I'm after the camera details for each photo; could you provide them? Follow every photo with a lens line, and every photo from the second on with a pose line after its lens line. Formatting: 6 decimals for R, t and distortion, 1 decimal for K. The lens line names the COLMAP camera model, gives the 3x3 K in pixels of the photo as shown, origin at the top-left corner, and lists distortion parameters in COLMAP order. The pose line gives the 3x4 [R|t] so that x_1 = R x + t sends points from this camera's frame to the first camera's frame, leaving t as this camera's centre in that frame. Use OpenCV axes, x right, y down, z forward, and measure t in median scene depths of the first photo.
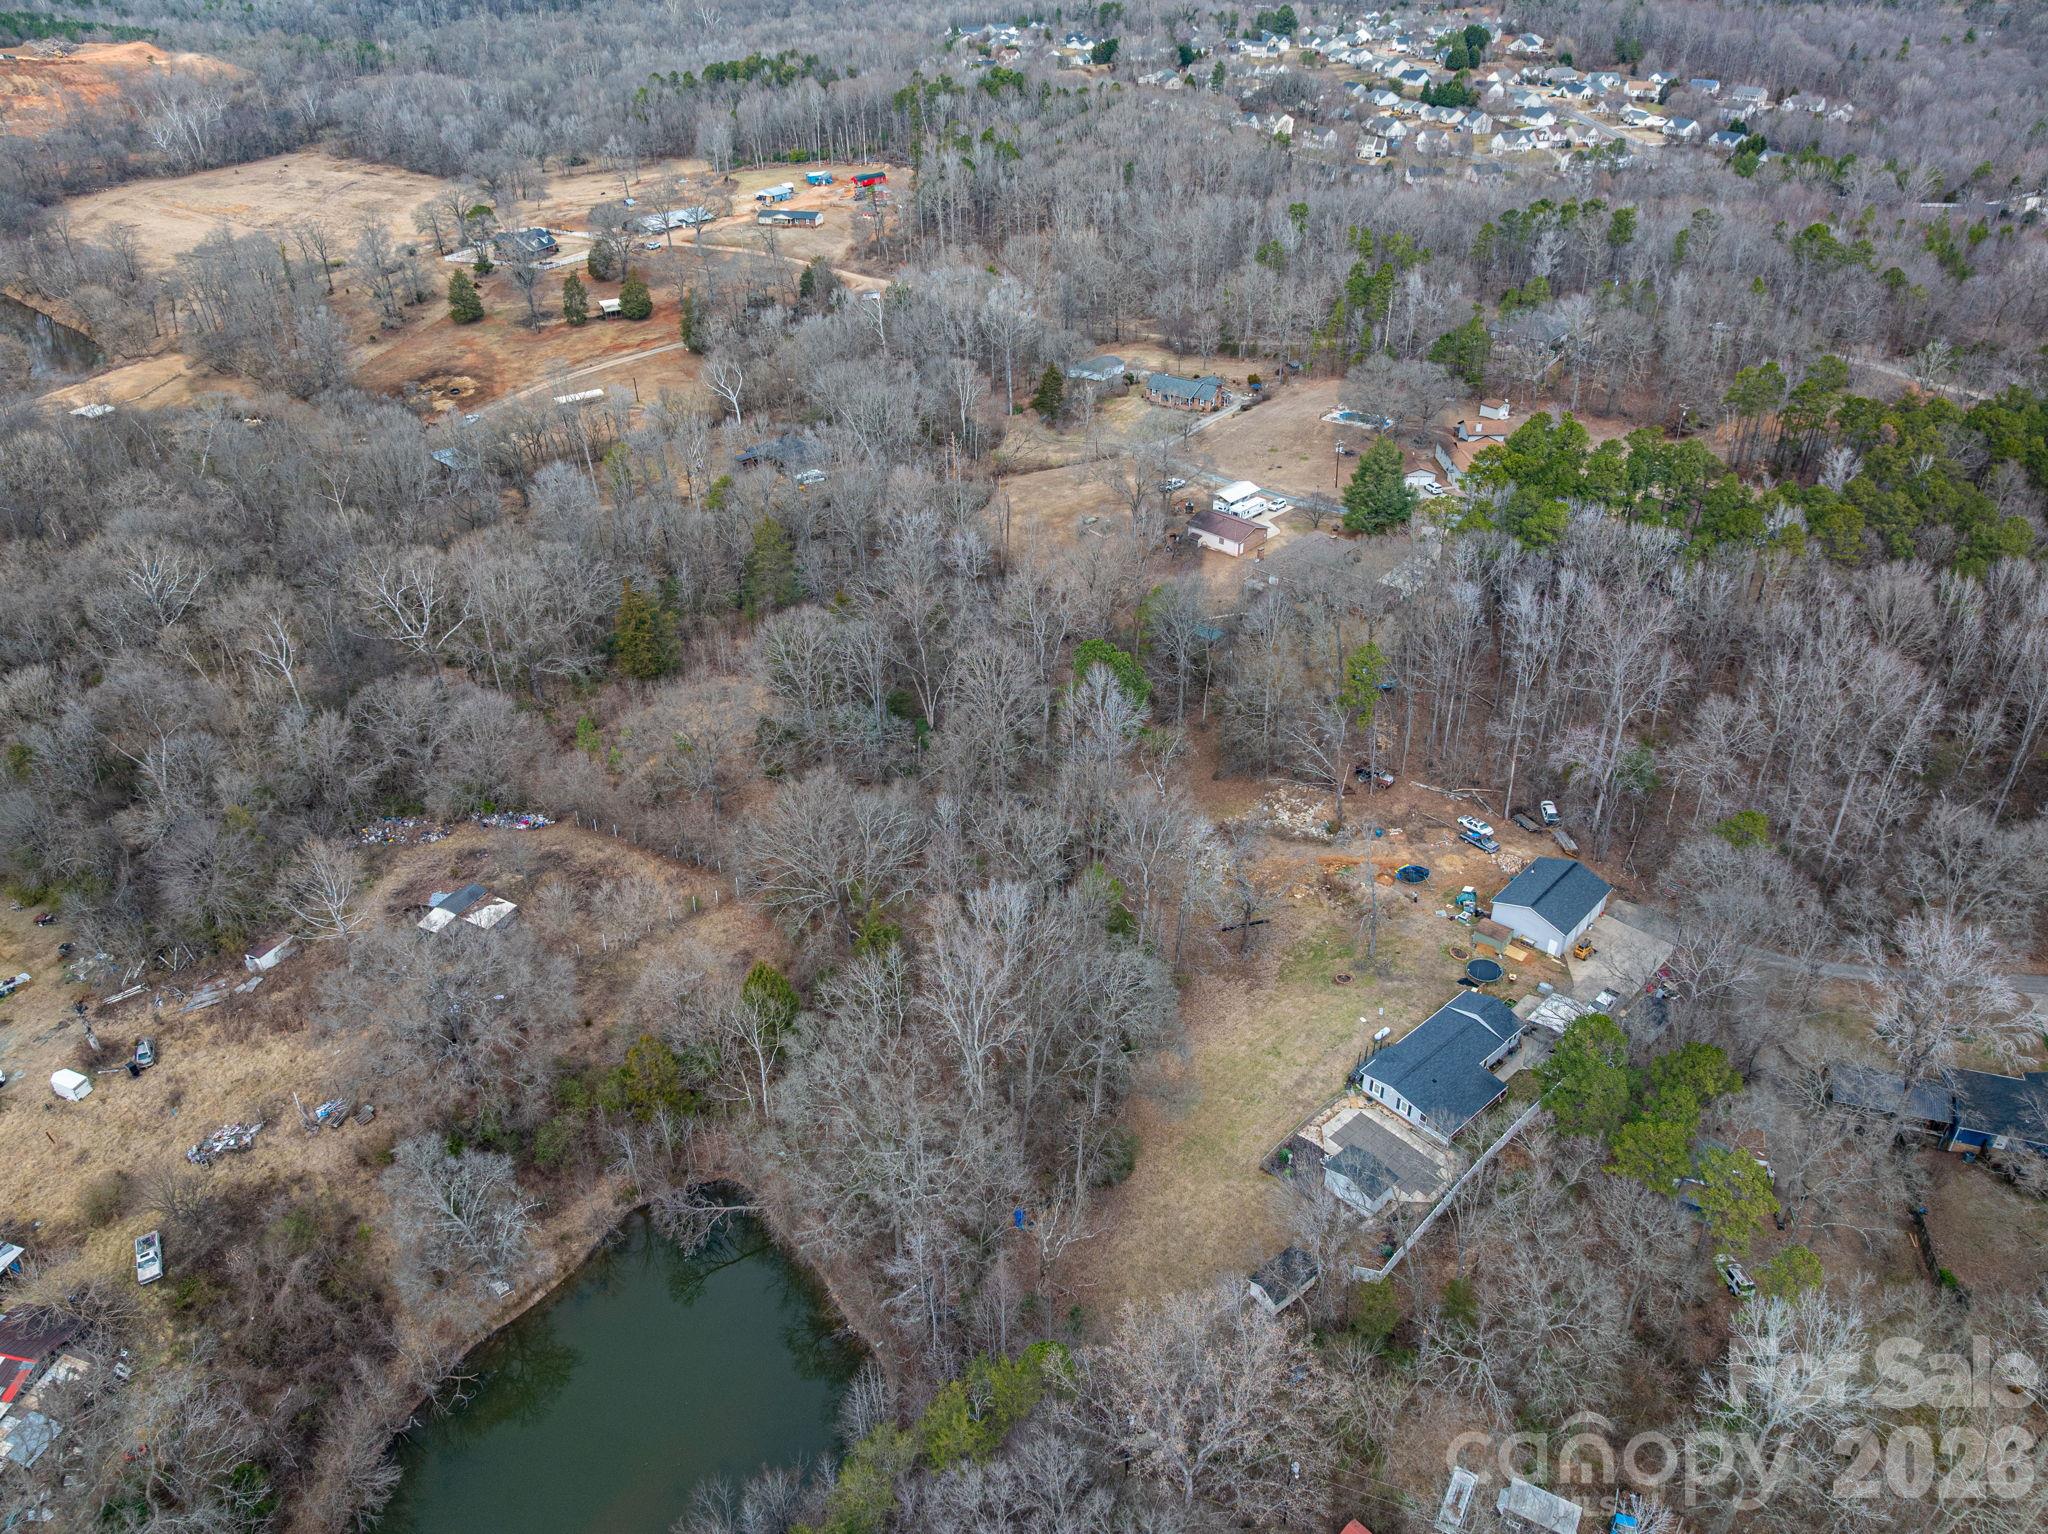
lens RADIAL K [[1488.0, 0, 994.3], [0, 1488.0, 764.5], [0, 0, 1]] dist [-0.041992, 0.005521]
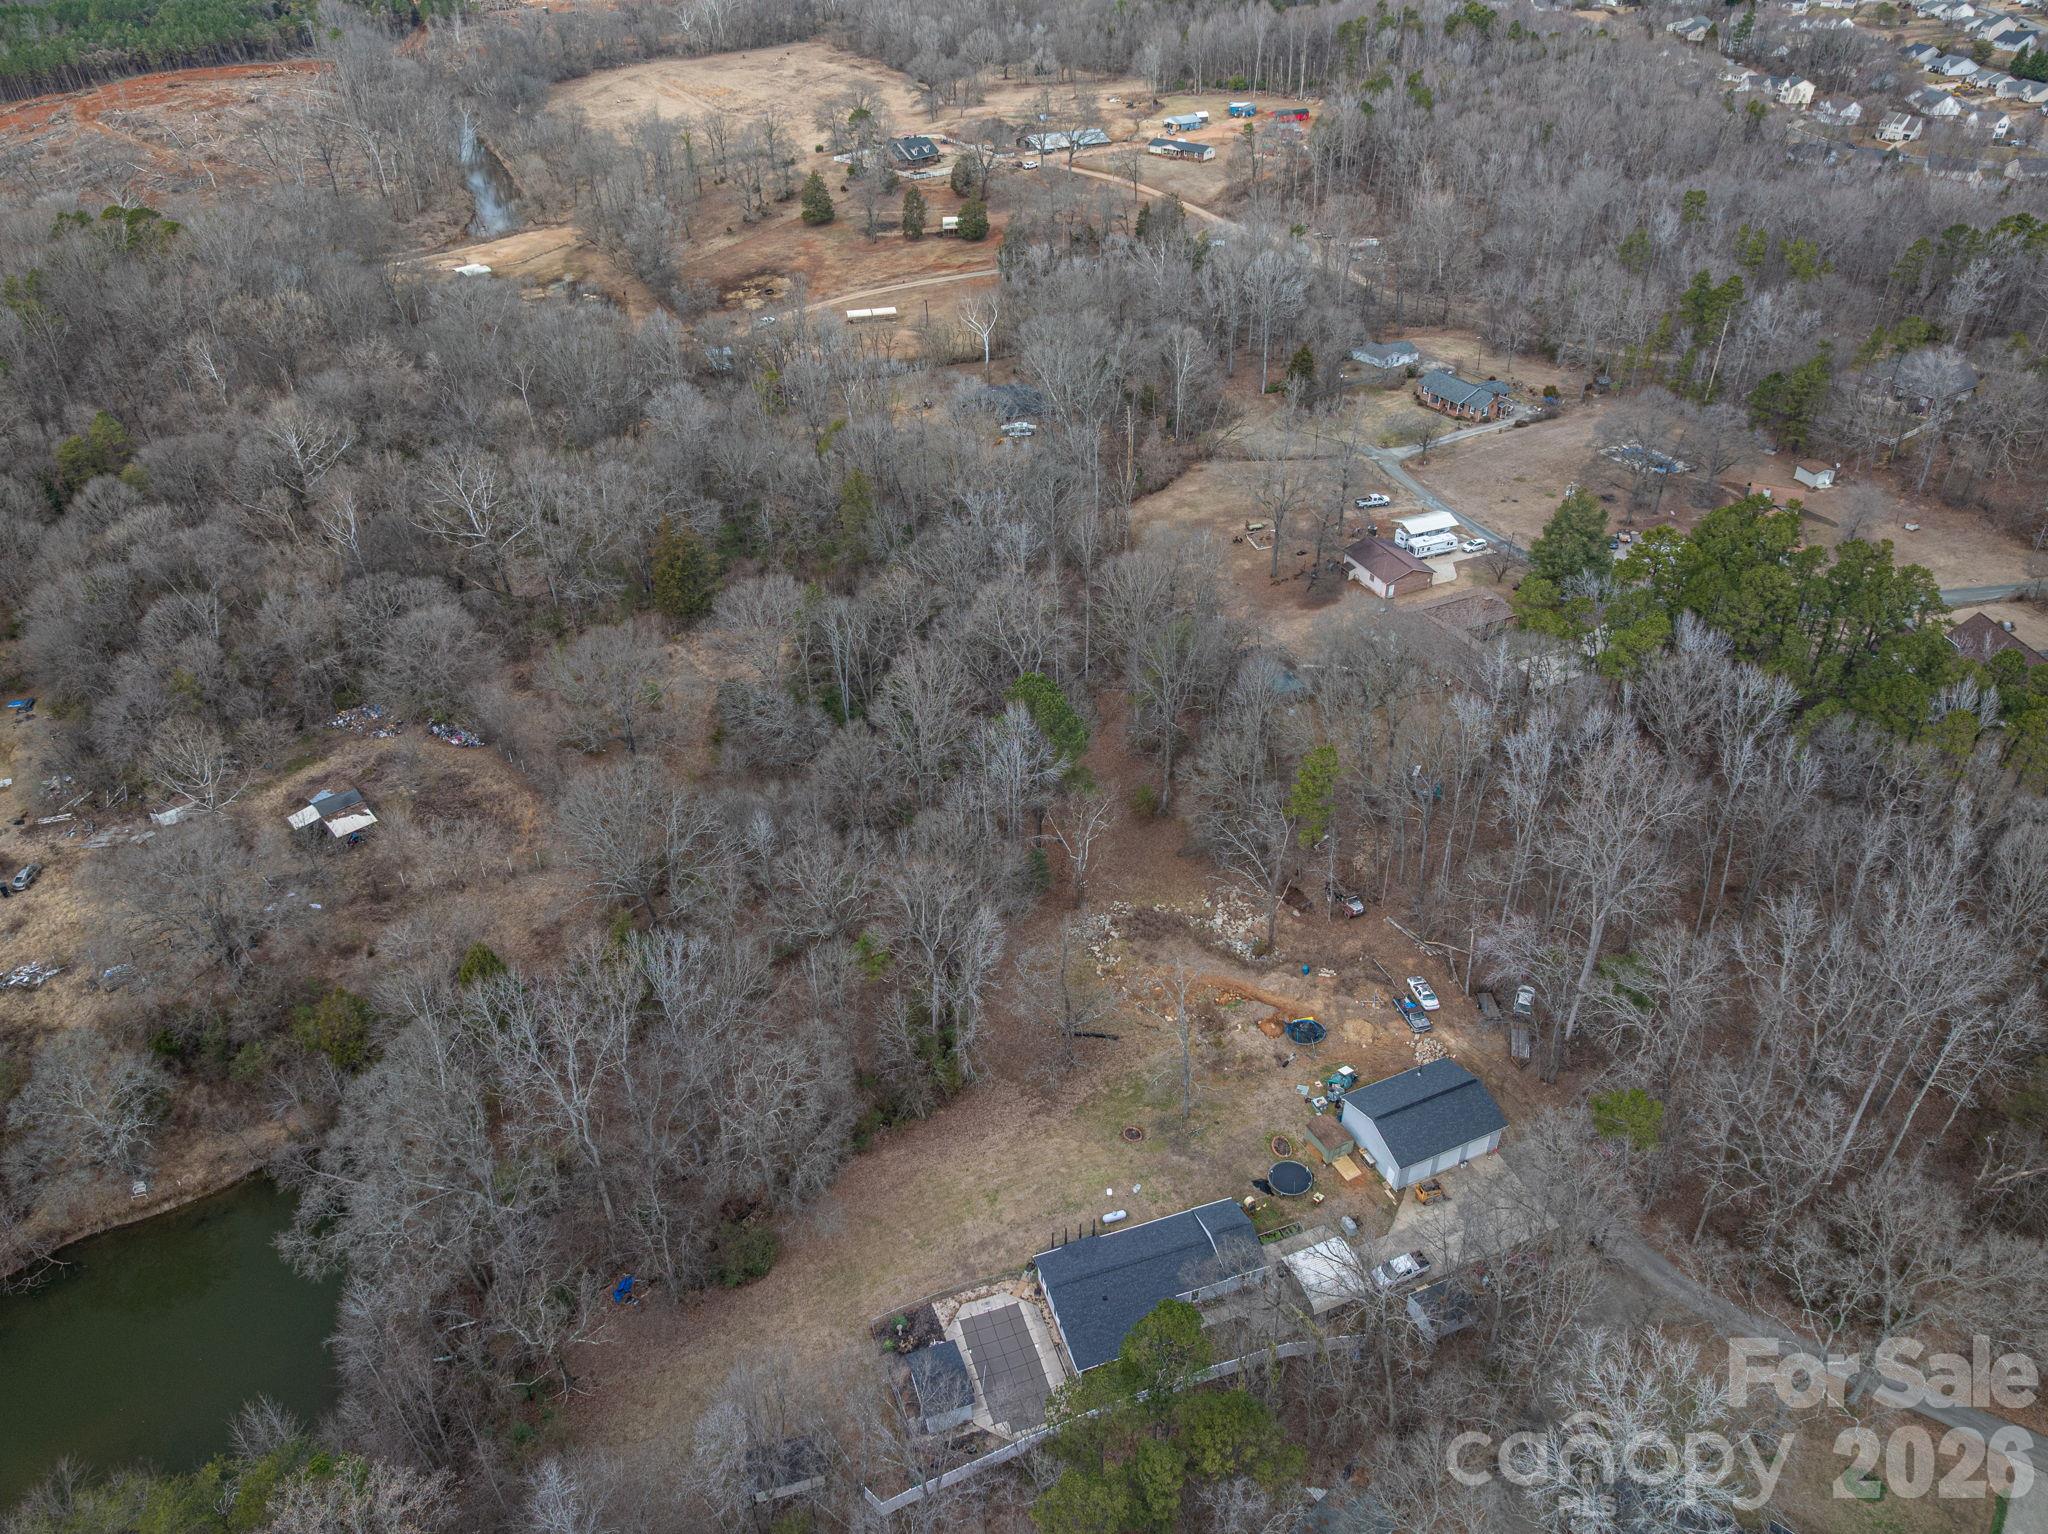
lens RADIAL K [[1466.5, 0, 1000.4], [0, 1466.5, 761.2], [0, 0, 1]] dist [-0.059891, 0.040192]
pose [[0.921626, 0.219618, -0.319959, 0.184874], [-0.202108, 0.975457, 0.087385, -0.057246], [0.331298, -0.015870, 0.943393, 0.095340]]
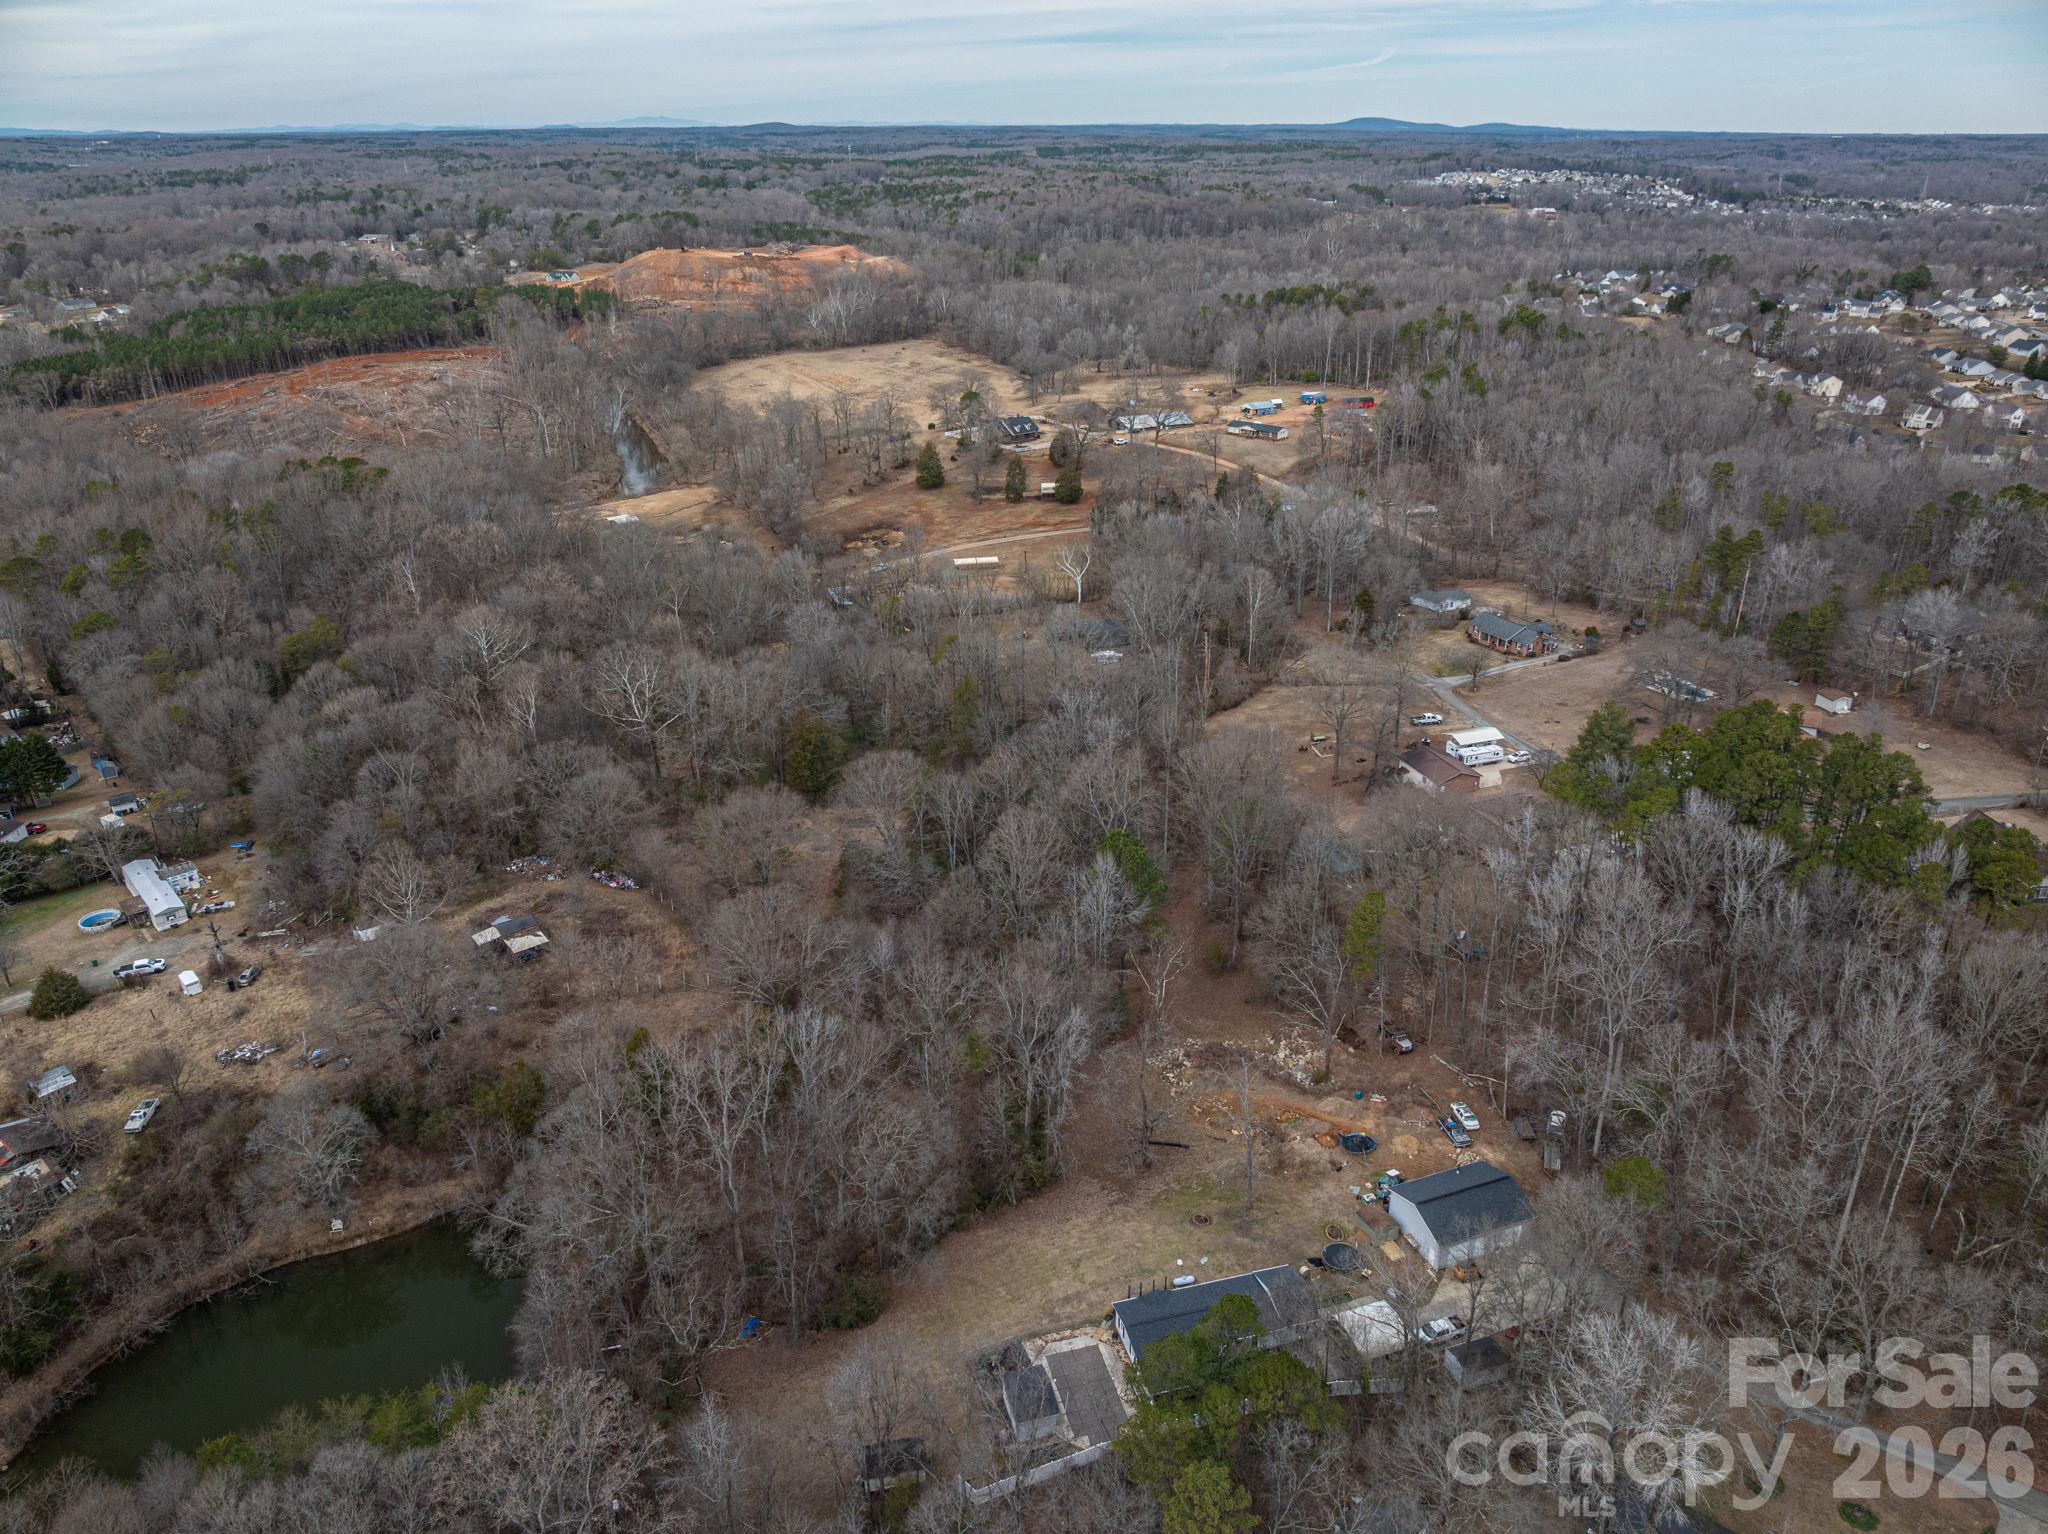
lens RADIAL K [[1460.4, 0, 988.9], [0, 1460.4, 765.1], [0, 0, 1]] dist [-0.035967, 0.000009]
pose [[0.893268, 0.182638, -0.410749, 0.212768], [-0.233822, 0.969181, -0.077557, -0.015946], [0.383926, 0.165321, 0.908444, 0.027393]]
